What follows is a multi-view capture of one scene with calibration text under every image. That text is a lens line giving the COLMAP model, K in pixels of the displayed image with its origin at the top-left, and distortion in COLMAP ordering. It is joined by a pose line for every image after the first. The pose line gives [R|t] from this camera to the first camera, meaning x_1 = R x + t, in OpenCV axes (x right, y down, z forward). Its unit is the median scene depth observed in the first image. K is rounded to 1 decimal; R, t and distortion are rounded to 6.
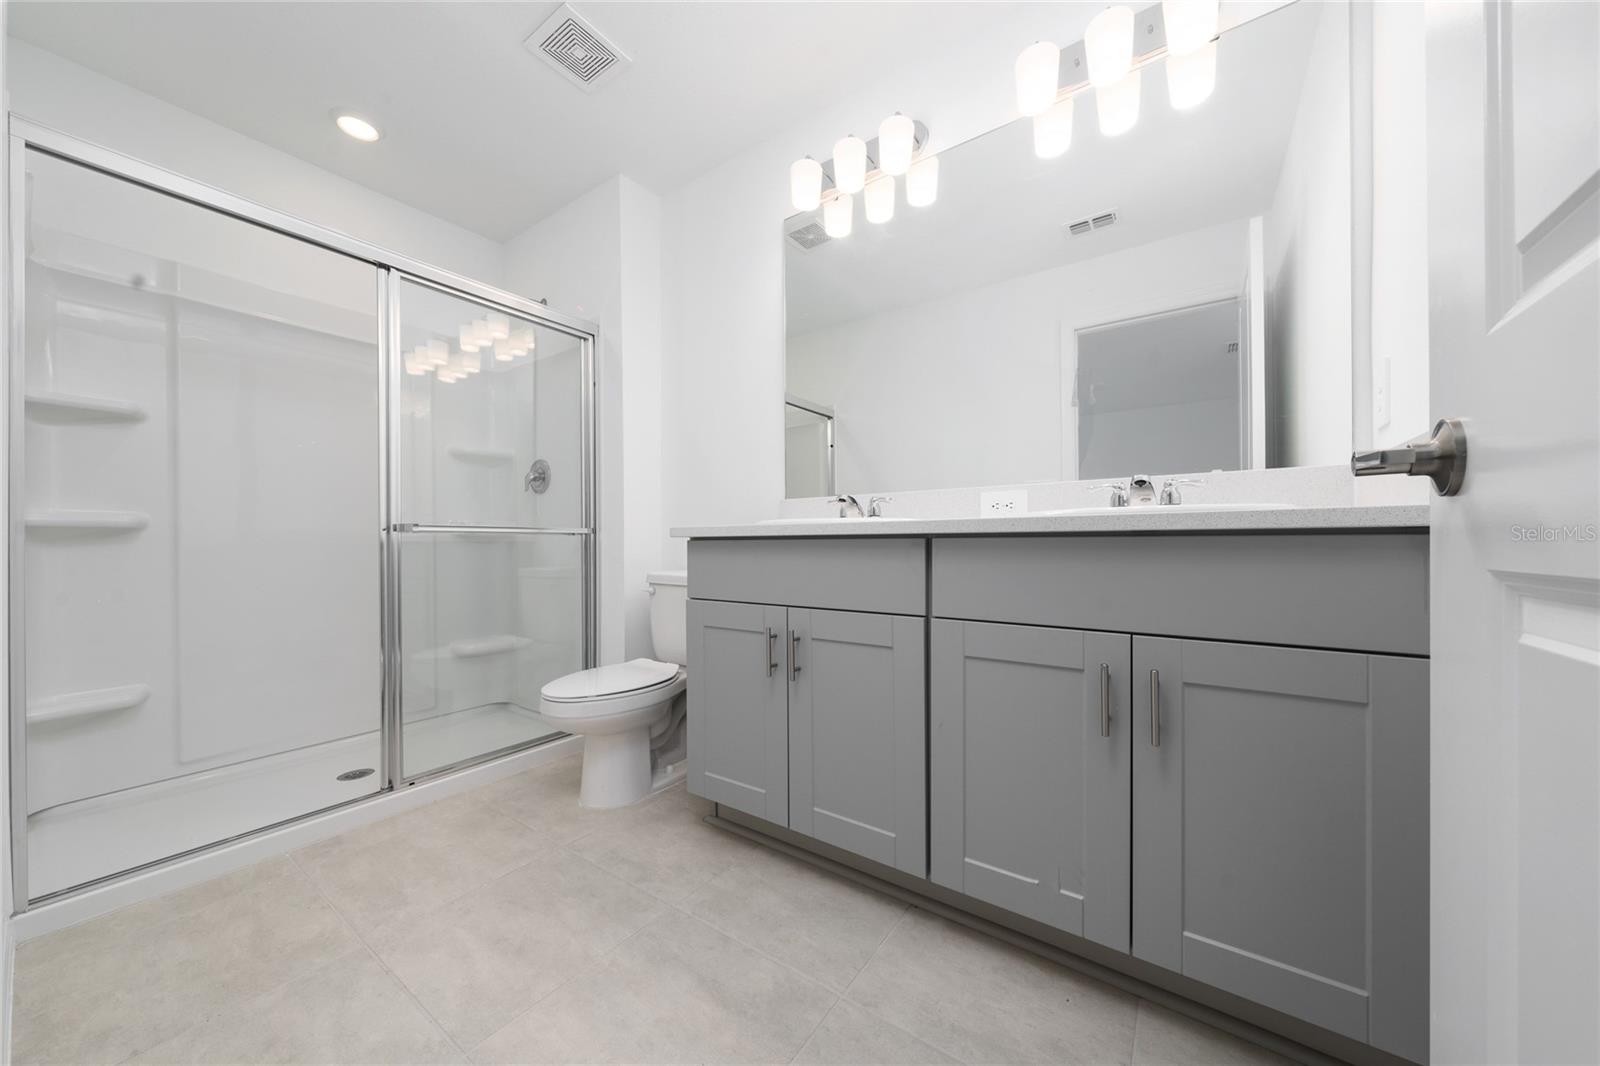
lens RADIAL K [[551.4, 0, 807.3], [0, 551.4, 541.3], [0, 0, 1]] dist [0.000185, 0.000060]
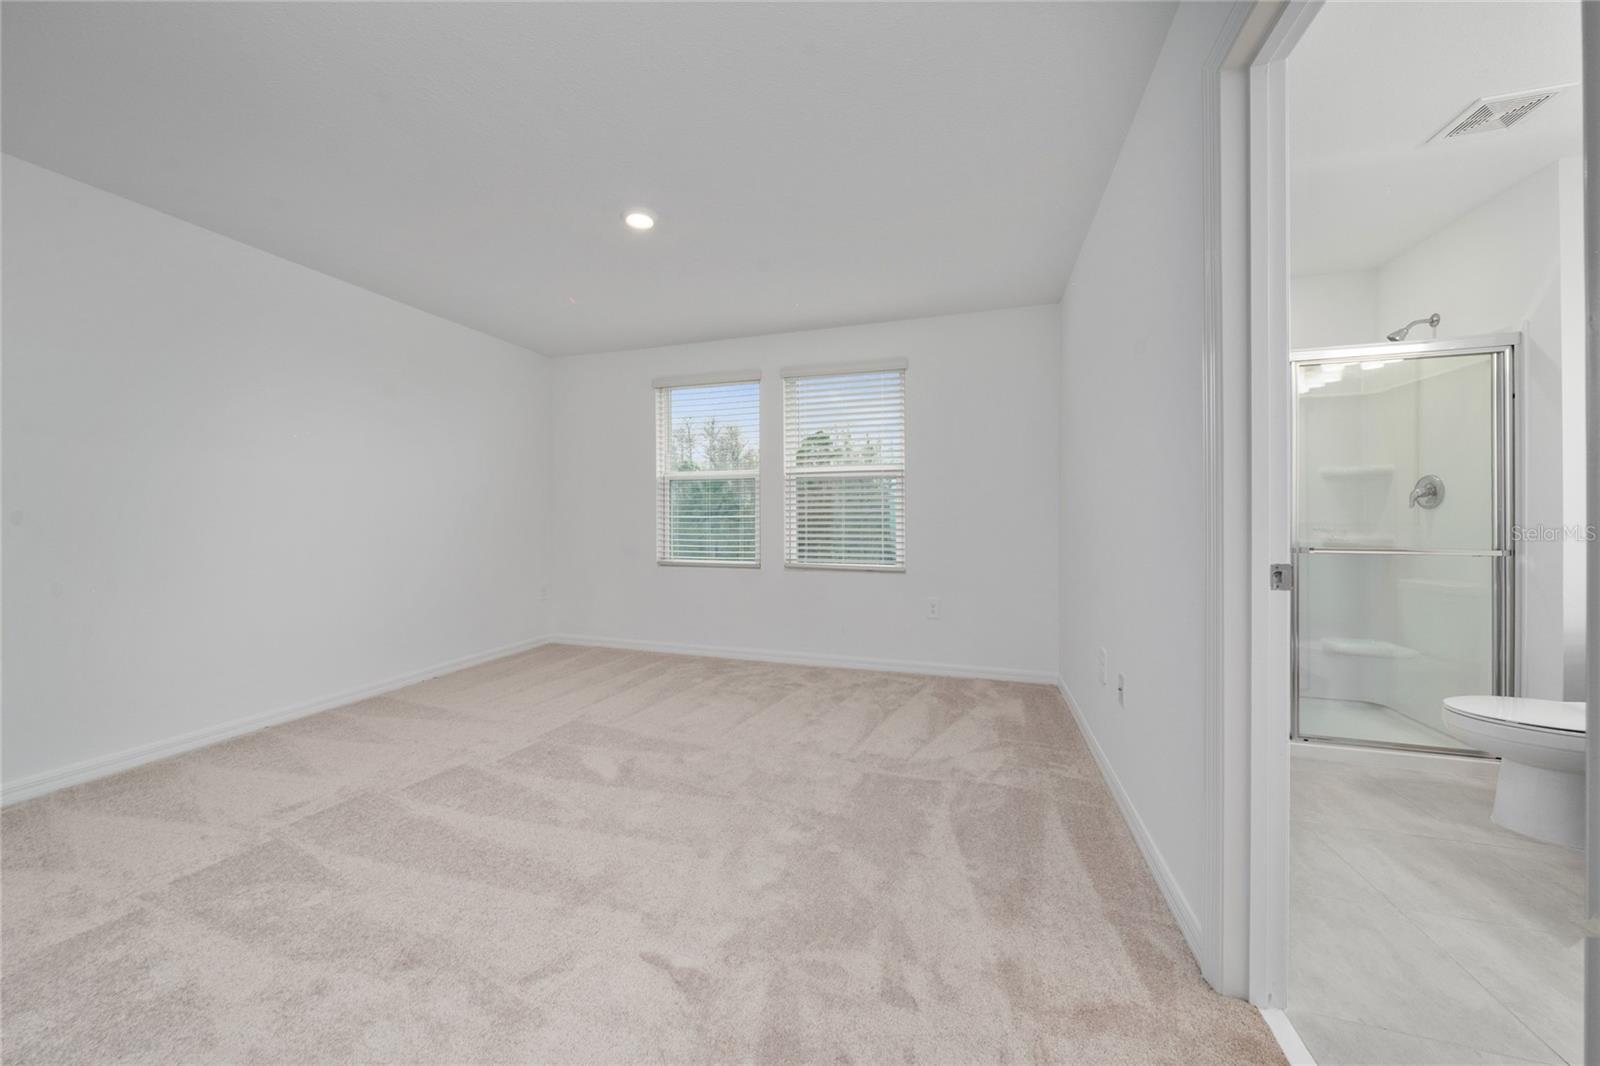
lens RADIAL K [[551.4, 0, 803.9], [0, 551.4, 524.6], [0, 0, 1]] dist [0.000185, 0.000060]
pose [[0.300367, 0.008060, -0.953790, 0.150157], [0.003564, 0.999948, 0.009573, -0.079657], [0.953817, -0.006275, 0.300322, -0.440356]]
